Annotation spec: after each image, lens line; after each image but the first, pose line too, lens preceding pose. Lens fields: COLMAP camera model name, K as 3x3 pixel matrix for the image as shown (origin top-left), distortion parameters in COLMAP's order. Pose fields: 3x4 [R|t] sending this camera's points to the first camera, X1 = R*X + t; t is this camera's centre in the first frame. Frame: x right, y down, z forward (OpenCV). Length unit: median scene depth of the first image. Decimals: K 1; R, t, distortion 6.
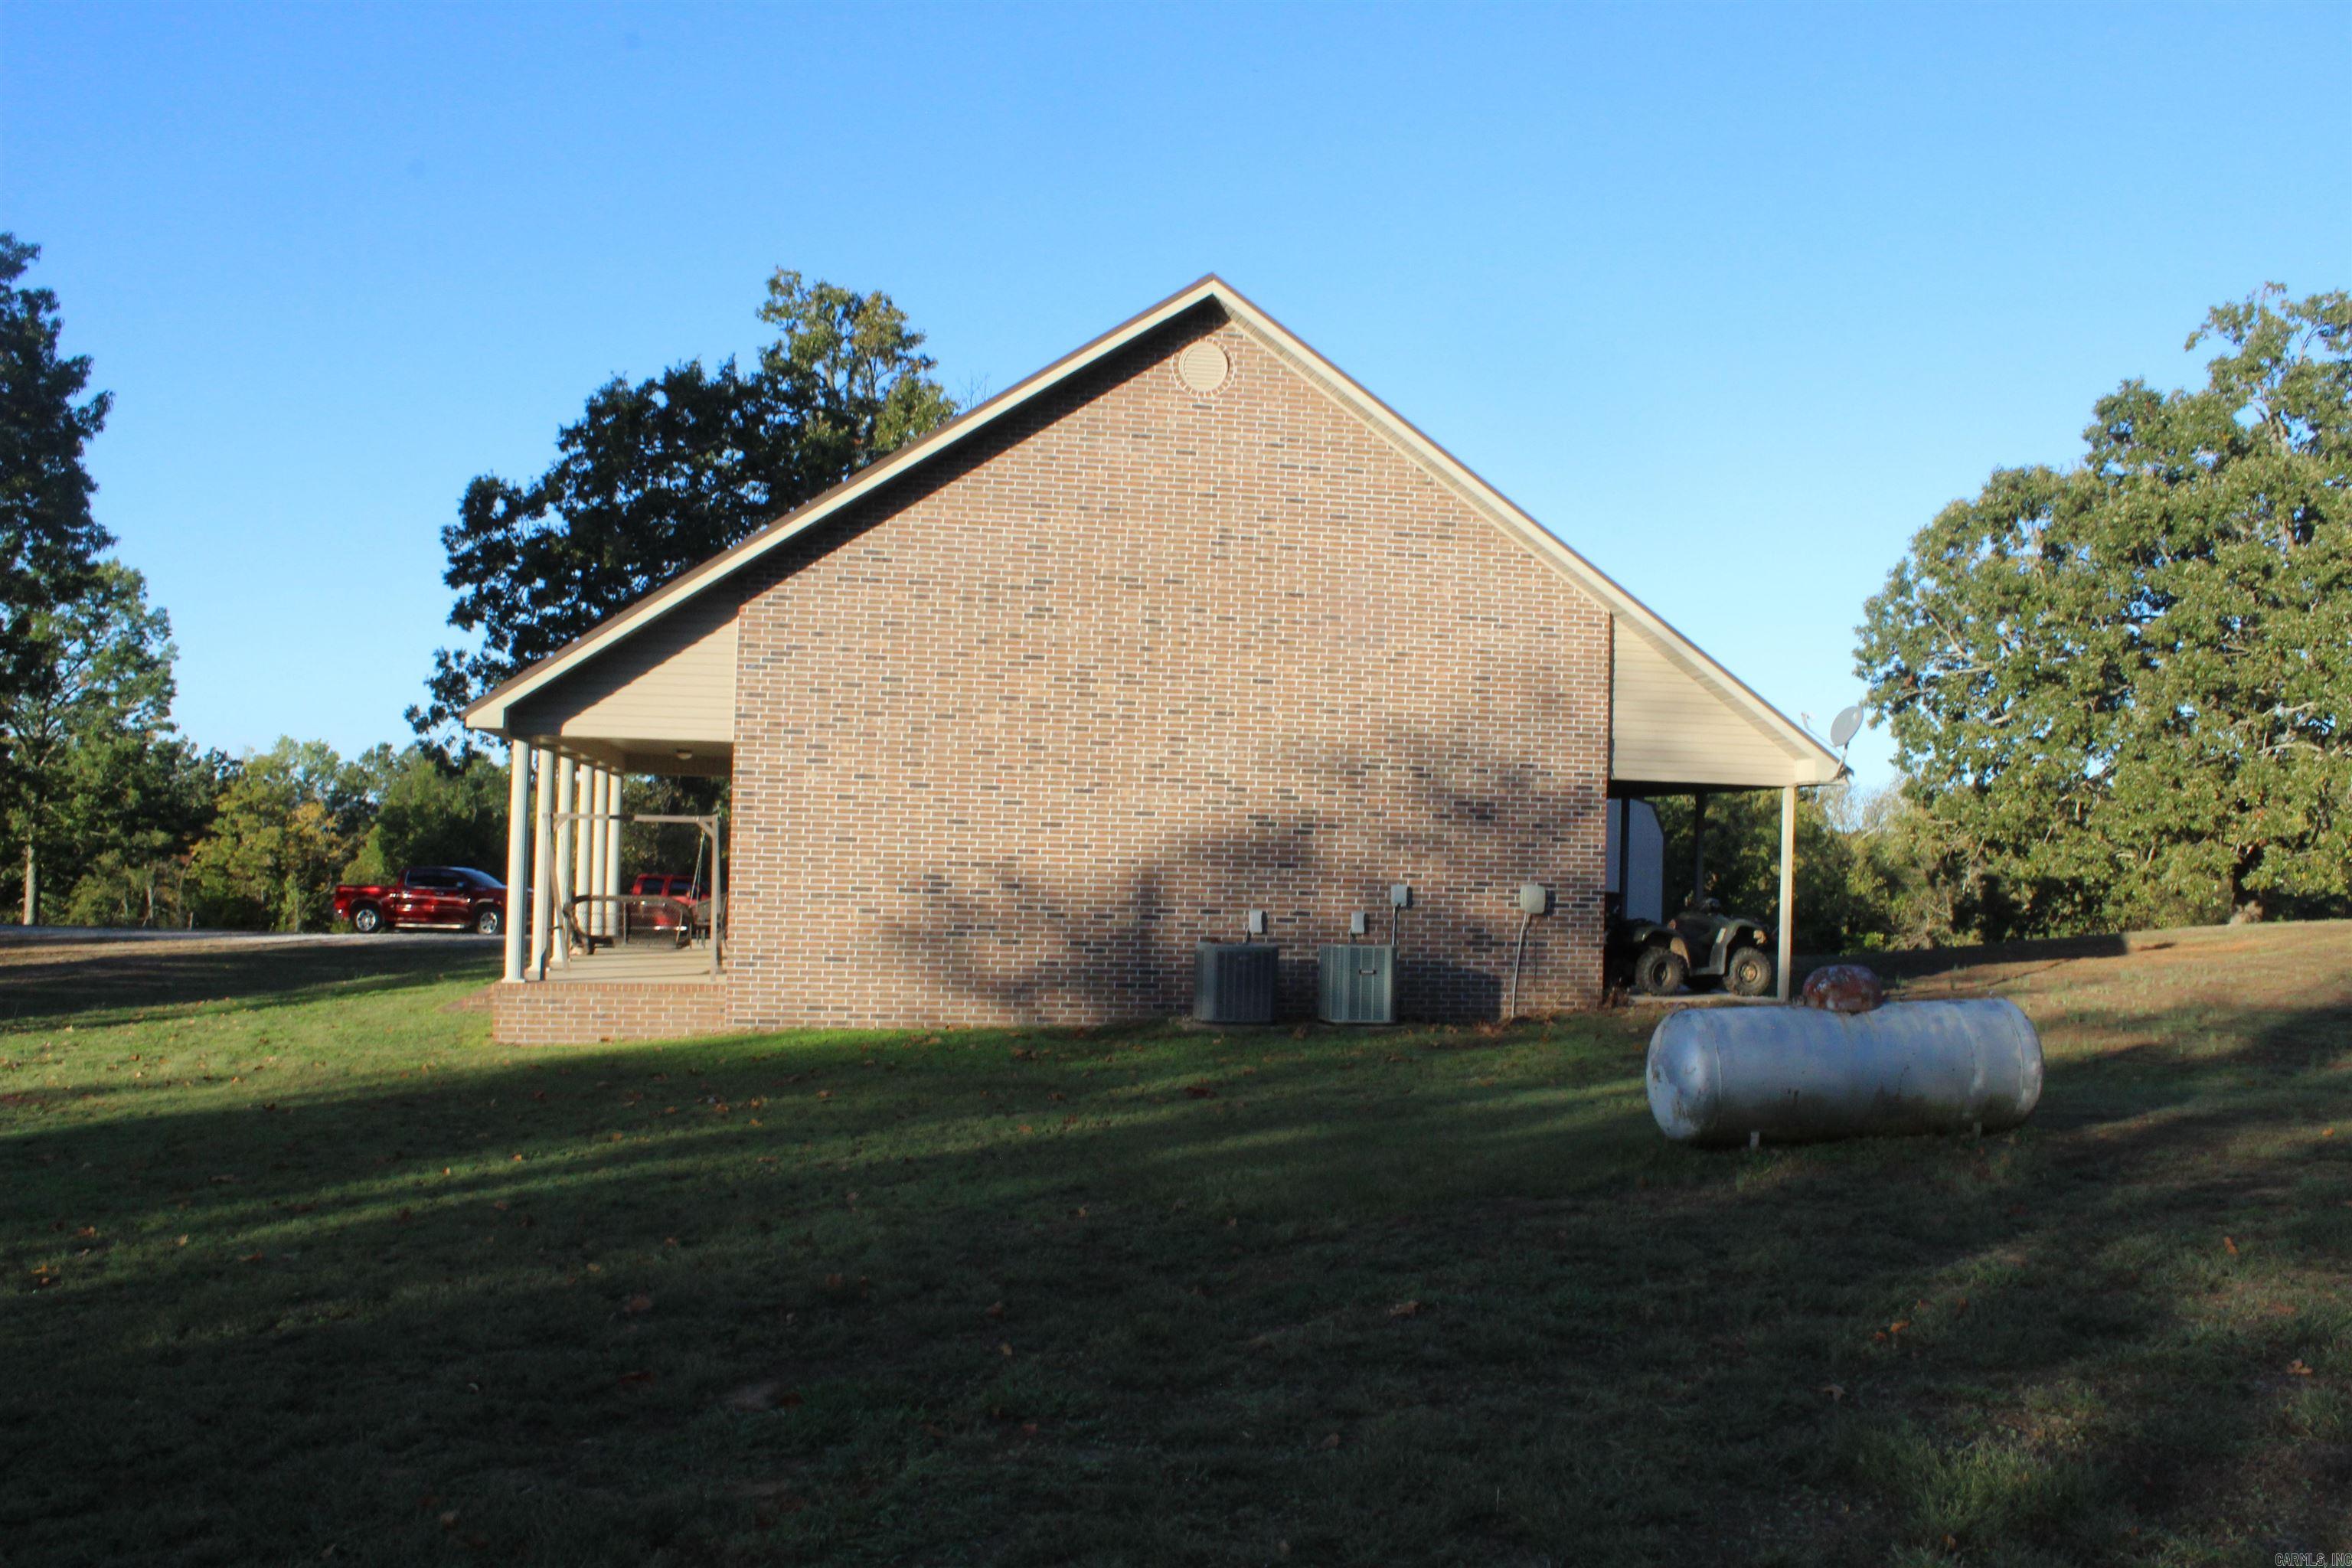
lens RADIAL K [[2039.1, 0, 1176.0], [0, 2039.1, 784.0], [0, 0, 1]] dist [-0.178723, 0.184891]
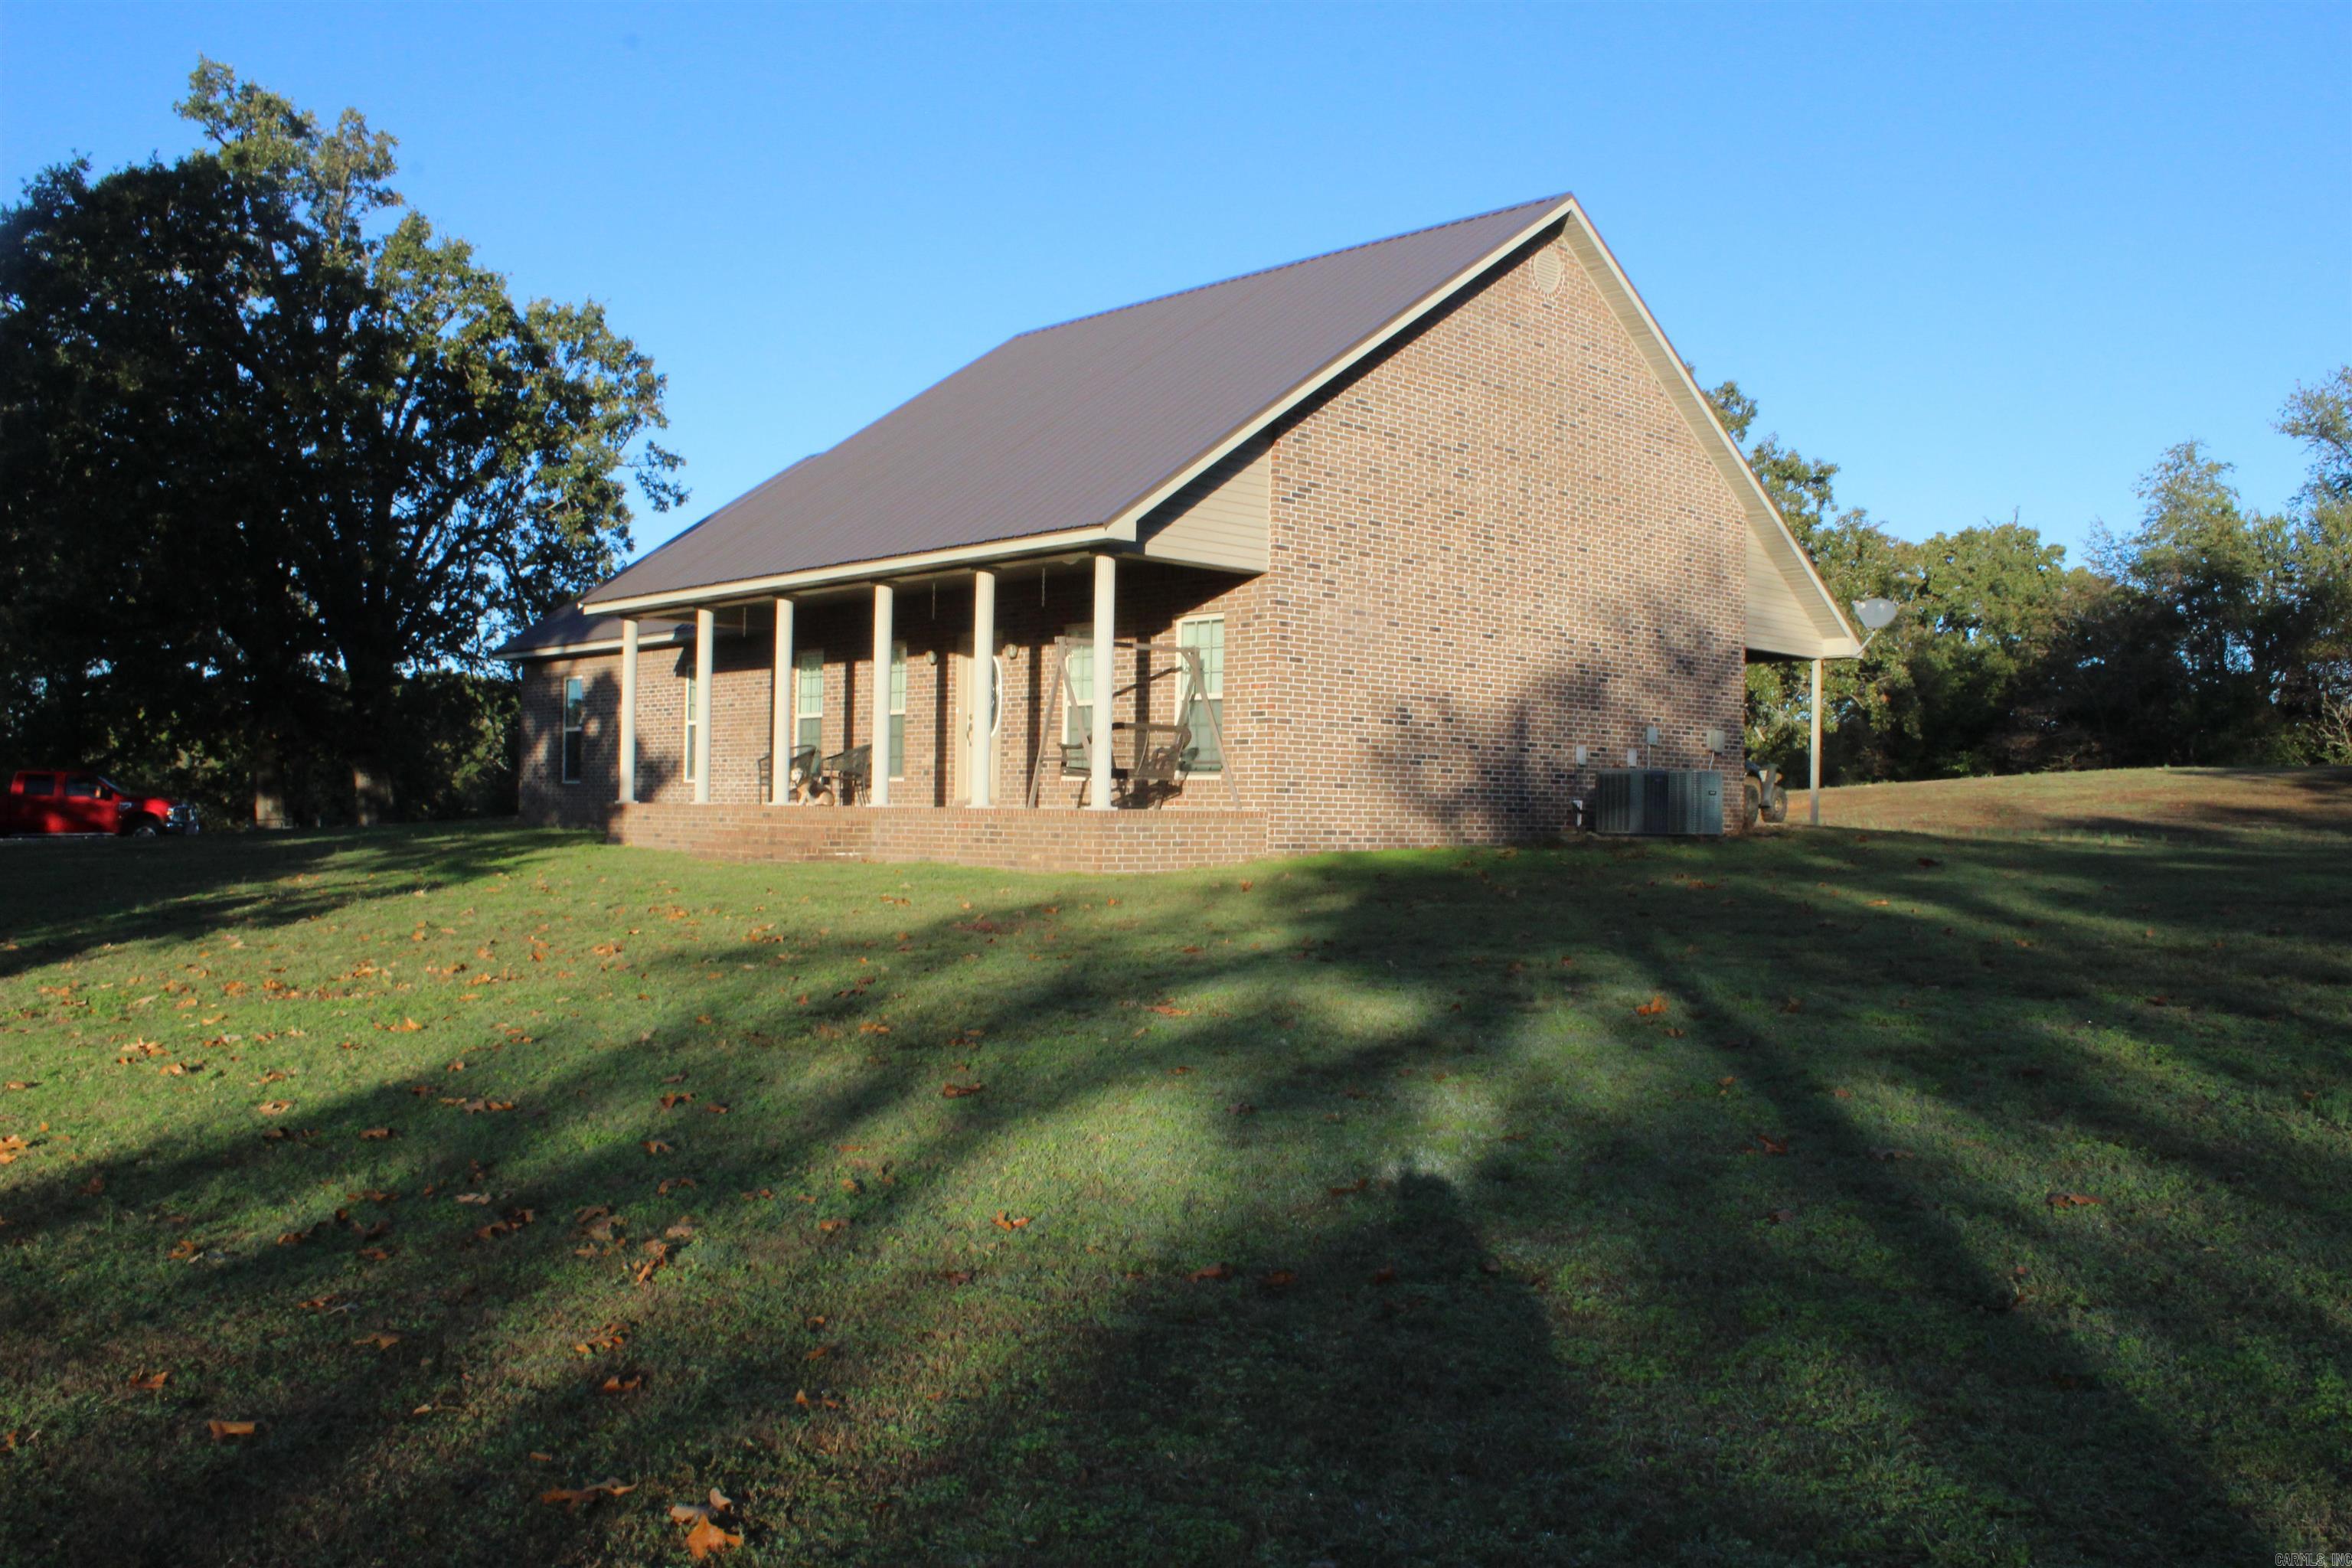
lens RADIAL K [[2039.1, 0, 1176.0], [0, 2039.1, 784.0], [0, 0, 1]] dist [-0.178723, 0.184891]
pose [[0.830410, -0.001468, 0.557151, -0.802040], [-0.016727, 0.999480, 0.027565, 0.056212], [-0.556902, -0.032210, 0.829953, 0.167788]]
